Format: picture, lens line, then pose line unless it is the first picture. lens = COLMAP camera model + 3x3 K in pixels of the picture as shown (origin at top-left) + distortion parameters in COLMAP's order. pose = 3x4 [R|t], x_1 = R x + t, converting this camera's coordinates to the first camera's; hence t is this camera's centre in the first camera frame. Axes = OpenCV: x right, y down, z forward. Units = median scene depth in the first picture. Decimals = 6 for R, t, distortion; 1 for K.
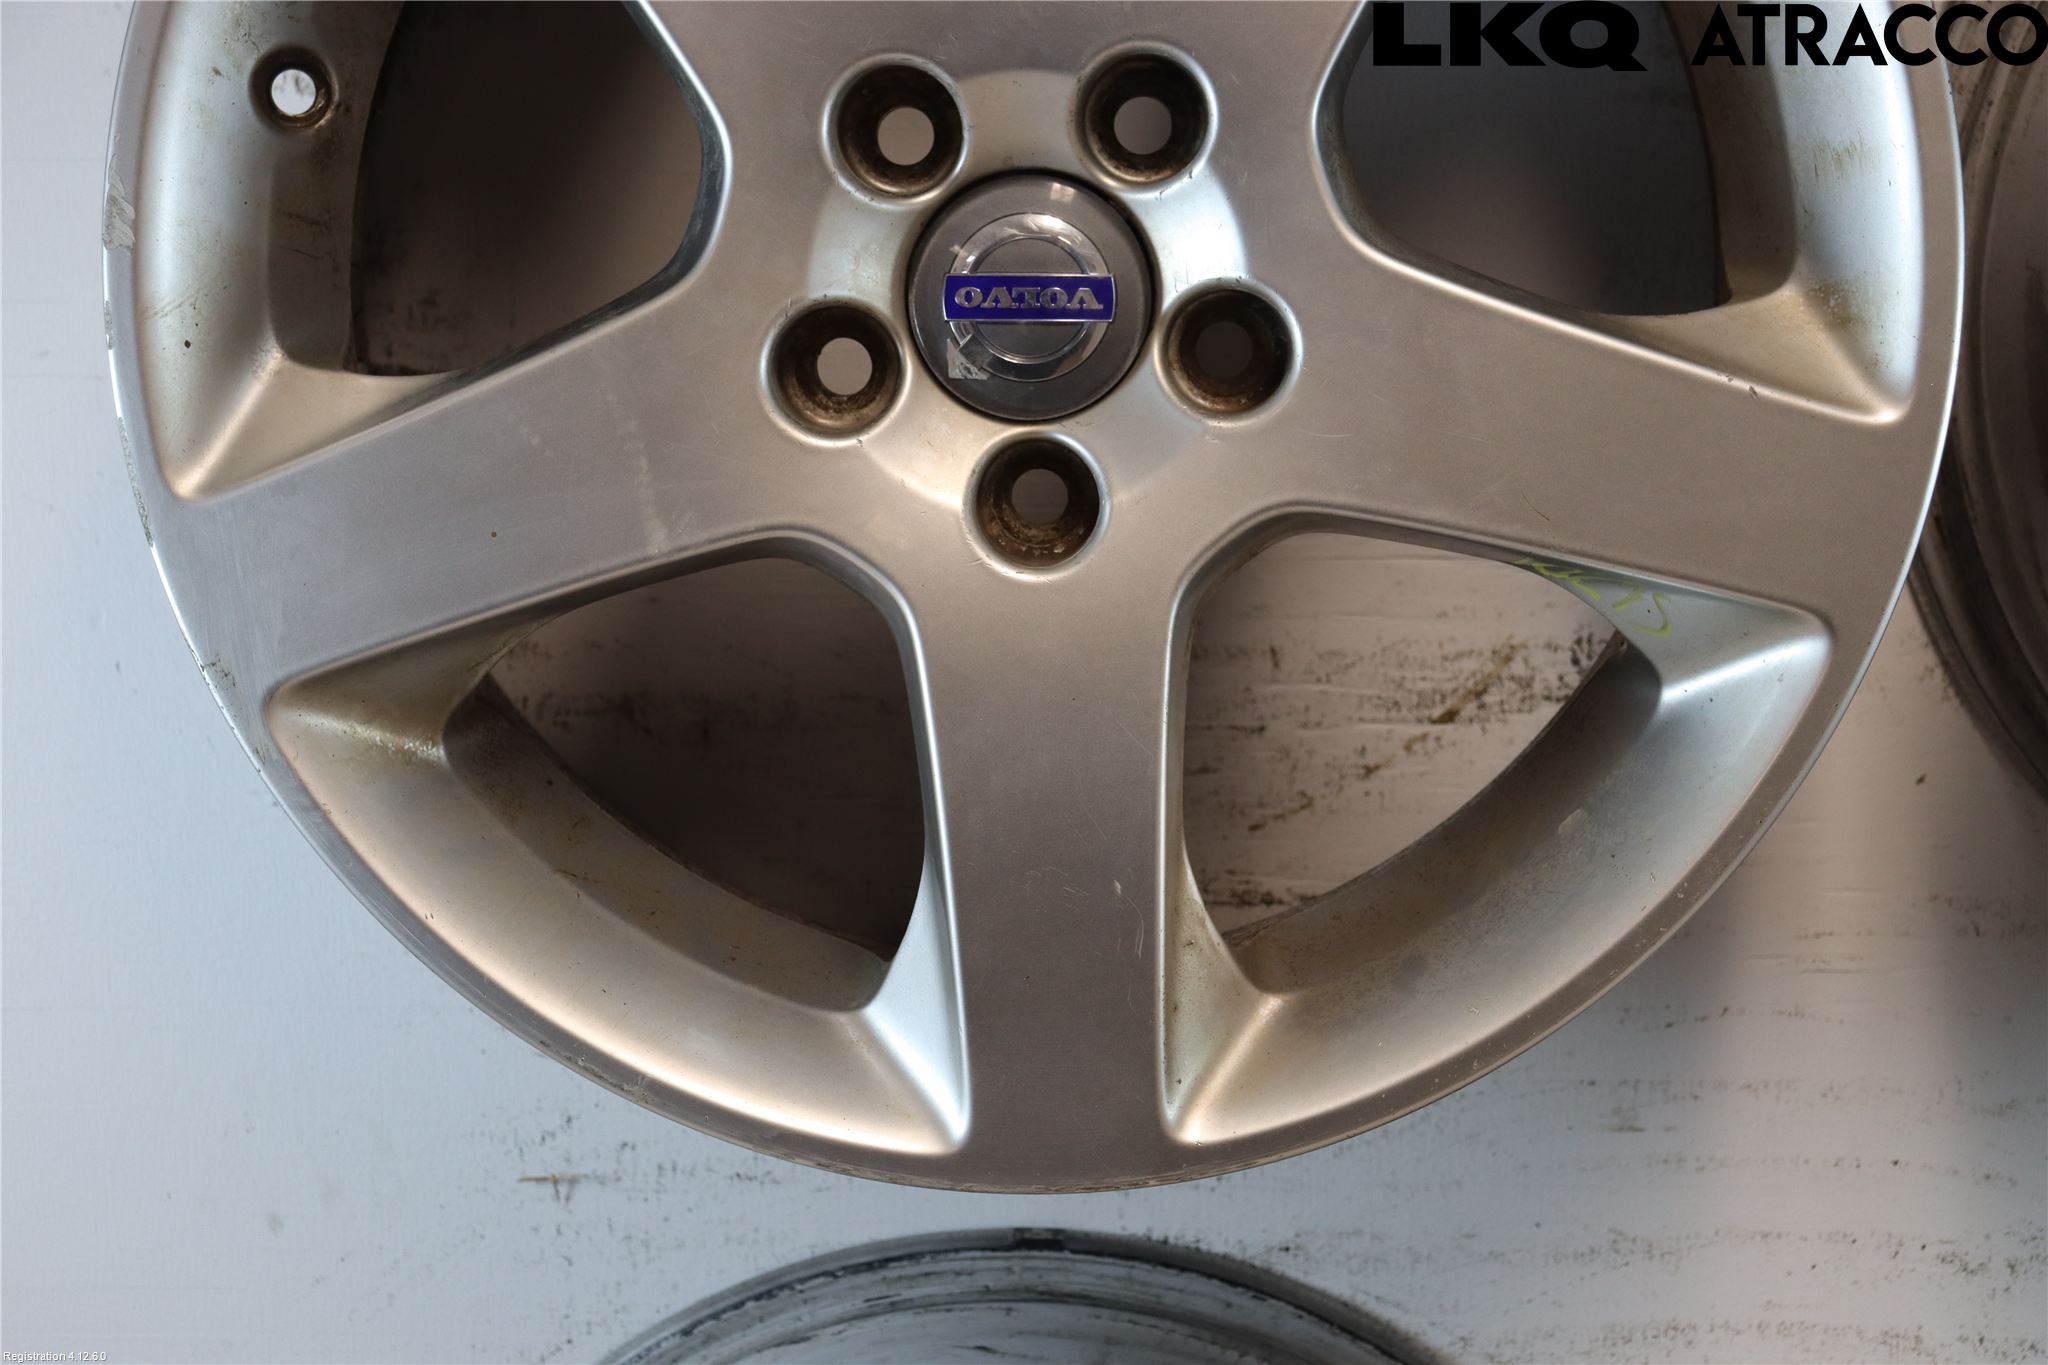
lens RADIAL K [[3514.9, 0, 1036.4], [0, 3514.9, 724.9], [0, 0, 1]] dist [0.191326, 0.000000]
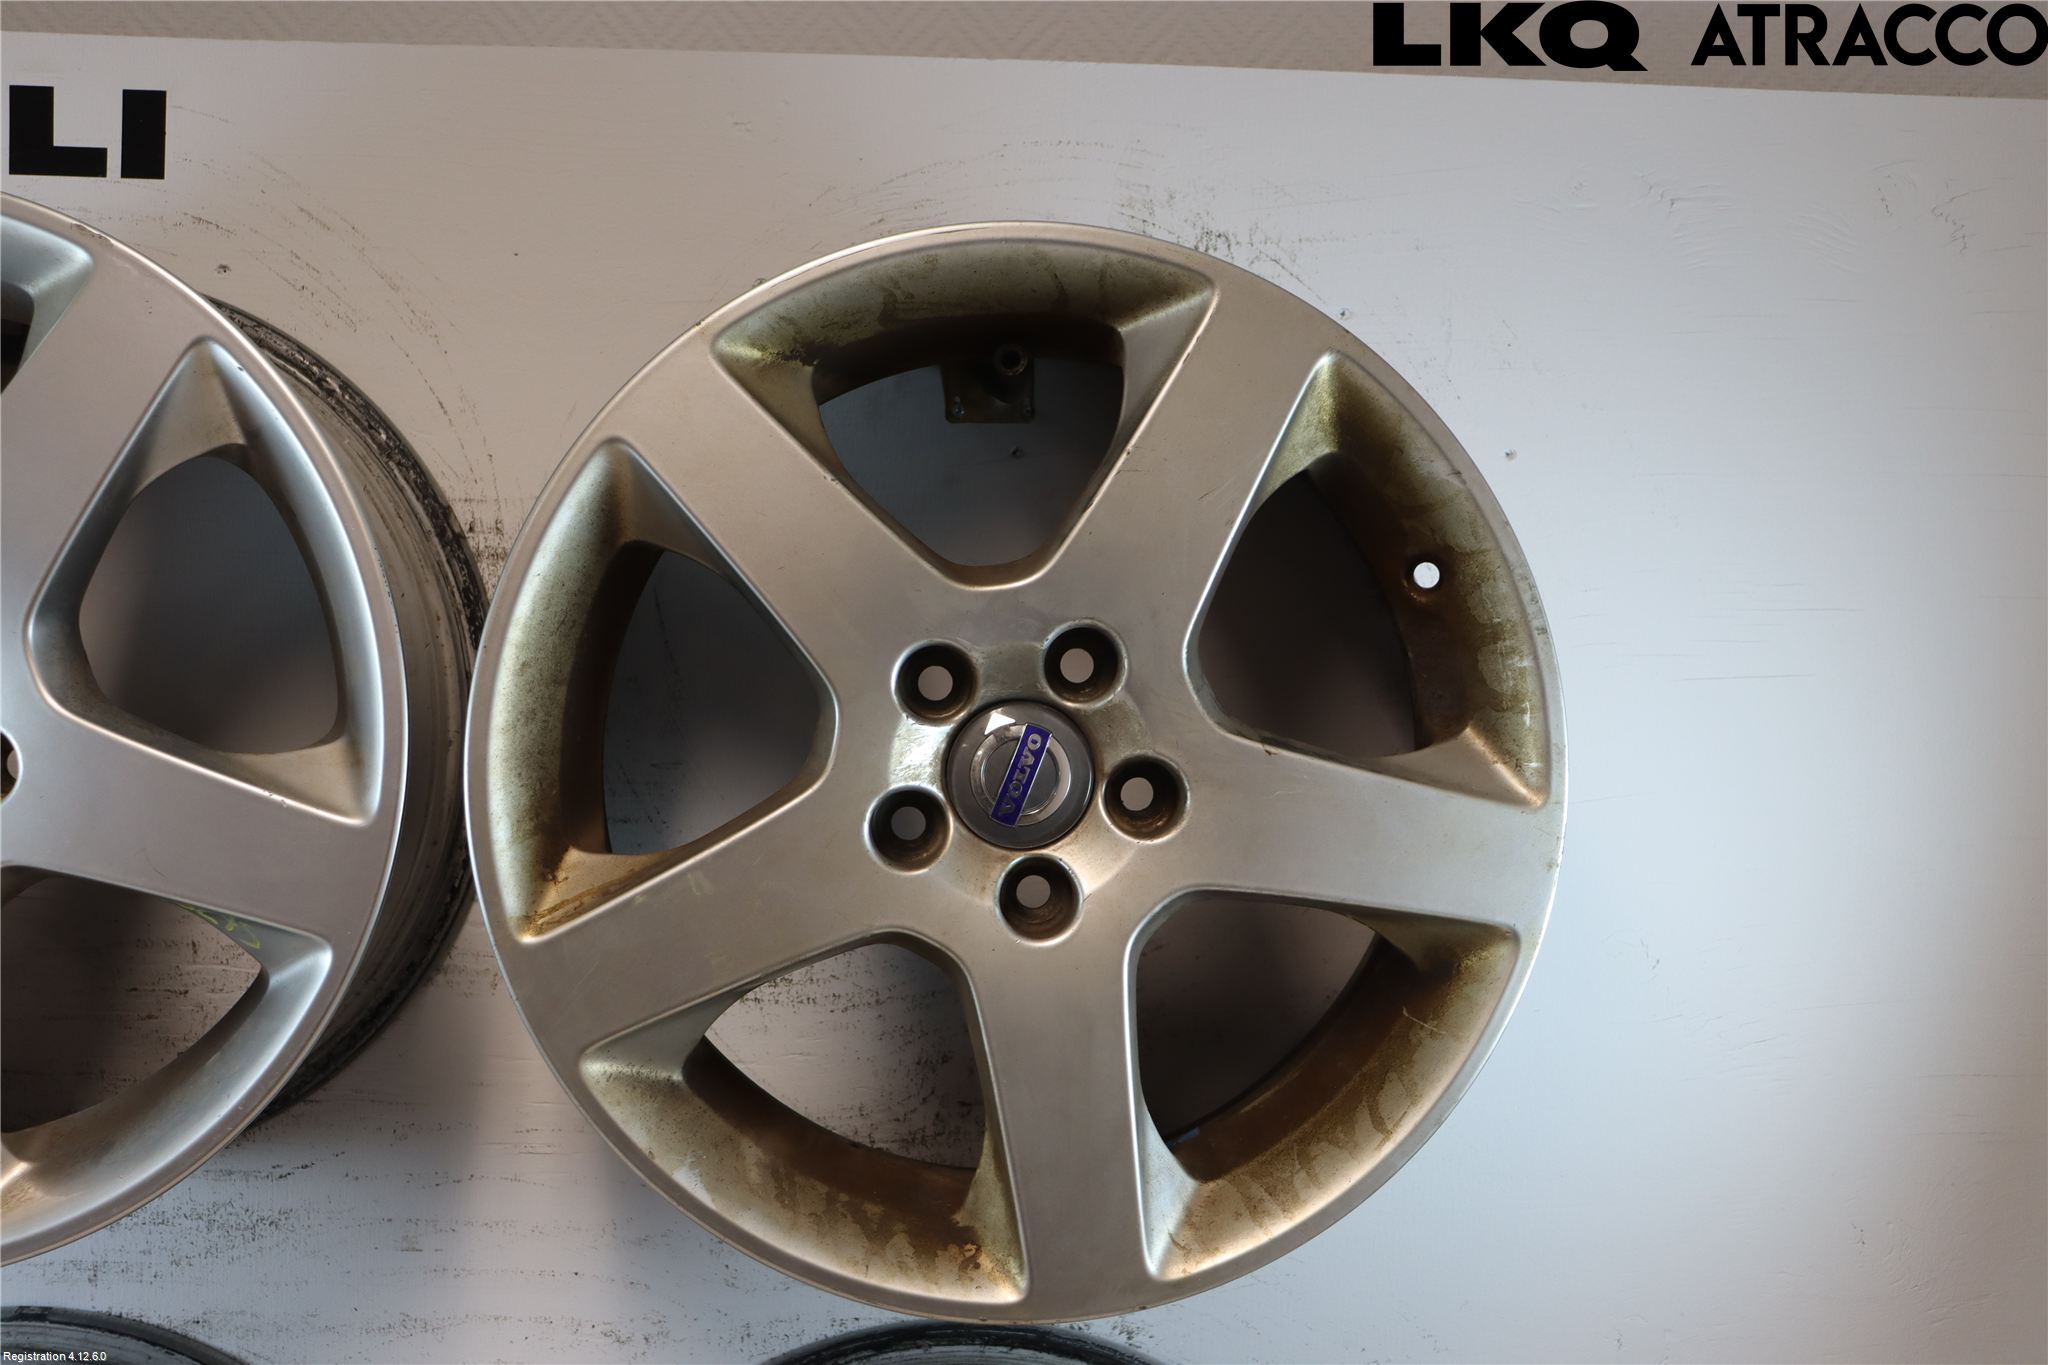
lens RADIAL K [[2268.9, 0, 1050.2], [0, 2268.9, 705.7], [0, 0, 1]] dist [-0.070527, 0.000000]
pose [[0.996644, 0.032666, 0.075055, 0.369881], [-0.024117, 0.993402, -0.112118, -0.023316], [-0.078222, 0.109932, 0.990856, -0.053122]]
